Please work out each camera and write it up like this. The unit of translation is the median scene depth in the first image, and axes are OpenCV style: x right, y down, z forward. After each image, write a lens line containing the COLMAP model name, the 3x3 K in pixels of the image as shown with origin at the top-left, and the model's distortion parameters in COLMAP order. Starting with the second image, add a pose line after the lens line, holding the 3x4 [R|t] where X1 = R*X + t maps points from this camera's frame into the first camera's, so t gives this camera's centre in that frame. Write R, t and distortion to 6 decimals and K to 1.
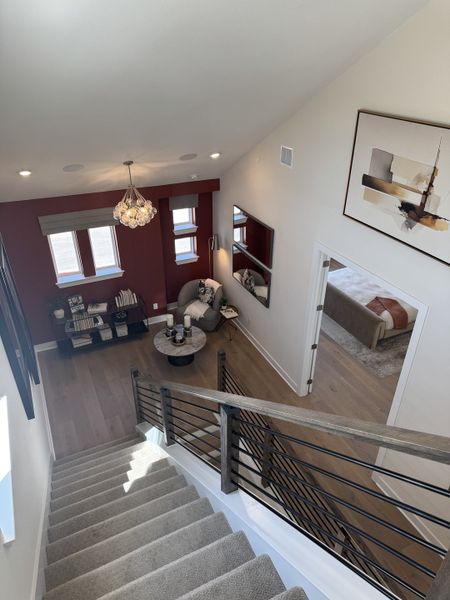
lens RADIAL K [[429.1, 0, 225.0], [0, 429.1, 300.0], [0, 0, 1]] dist [0.006874, 0.001229]
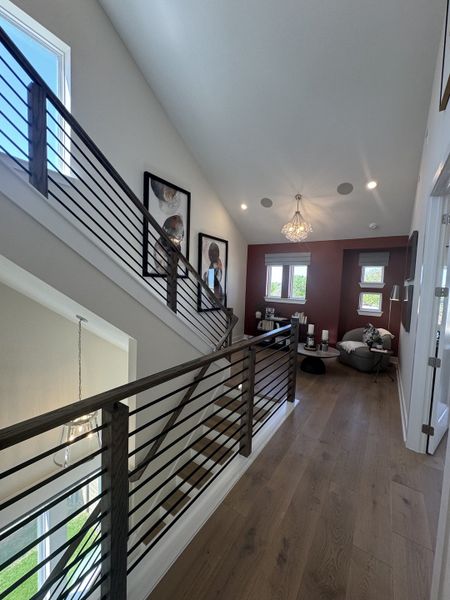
lens RADIAL K [[238.2, 0, 225.0], [0, 238.2, 300.0], [0, 0, 1]] dist [0.001264, 0.000053]
pose [[0.495628, 0.076728, -0.865139, 0.298985], [-0.478218, 0.855611, -0.198082, 0.211087], [0.725024, 0.511901, 0.460758, 0.465946]]
